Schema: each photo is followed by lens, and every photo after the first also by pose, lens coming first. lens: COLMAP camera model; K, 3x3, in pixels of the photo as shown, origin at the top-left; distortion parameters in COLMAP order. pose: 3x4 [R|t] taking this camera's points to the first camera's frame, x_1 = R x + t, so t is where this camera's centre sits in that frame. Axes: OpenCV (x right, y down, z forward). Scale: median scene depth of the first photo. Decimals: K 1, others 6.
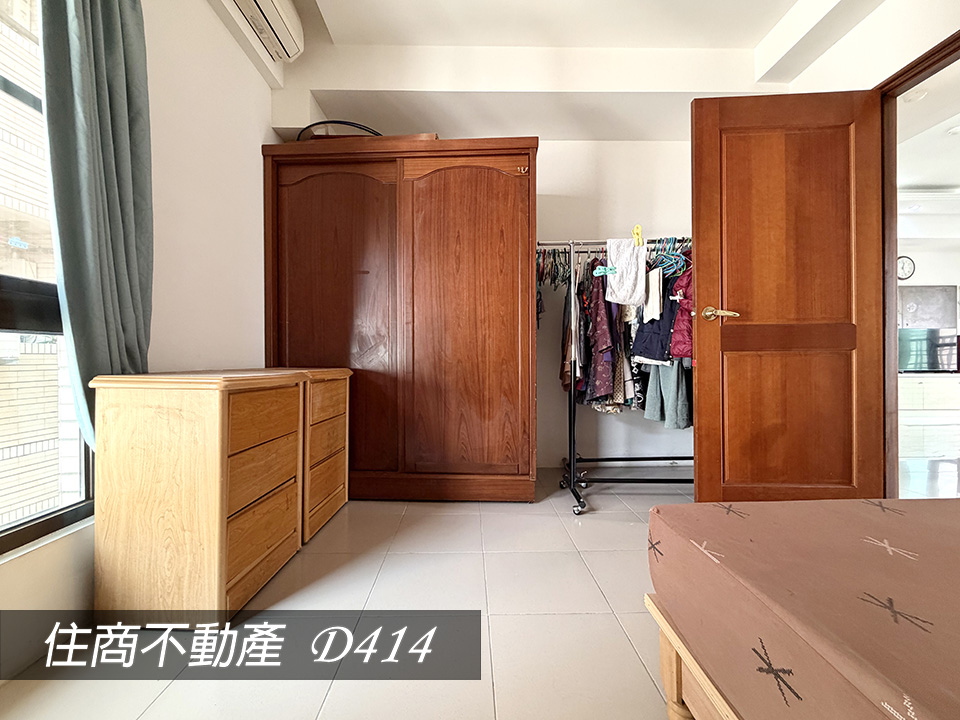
lens RADIAL K [[389.9, 0, 478.7], [0, 389.9, 357.0], [0, 0, 1]] dist [0.000120, 0.000317]
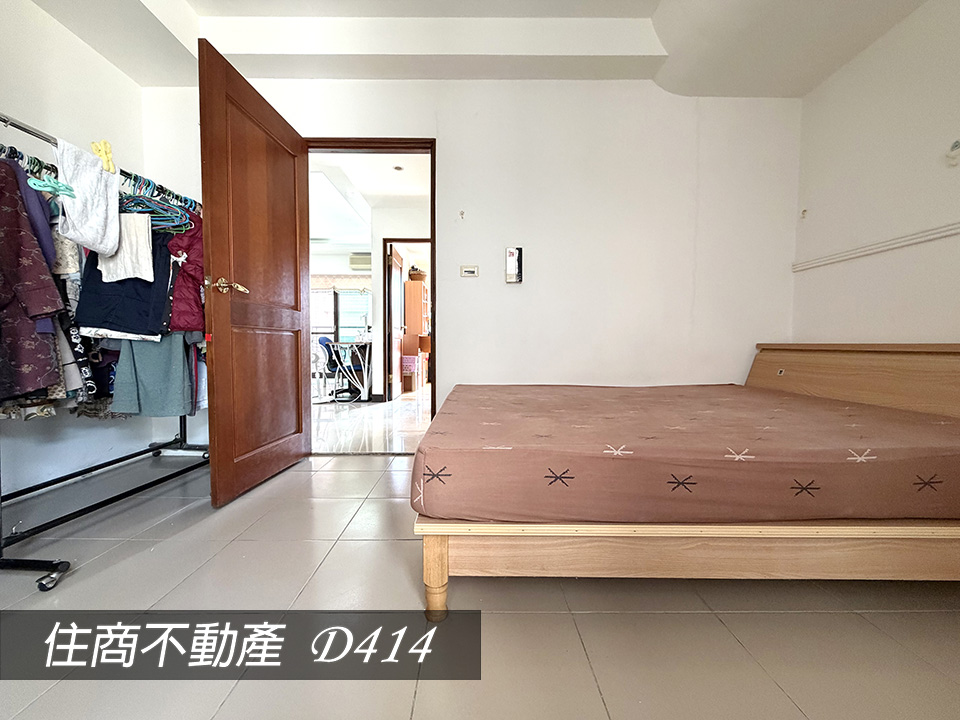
lens RADIAL K [[389.9, 0, 482.5], [0, 389.9, 360.8], [0, 0, 1]] dist [0.000120, 0.000317]
pose [[-0.010620, -0.030392, 0.999482, -0.311401], [-0.003549, 0.999533, 0.030356, 0.034838], [-0.999937, -0.003224, -0.010723, 0.321778]]
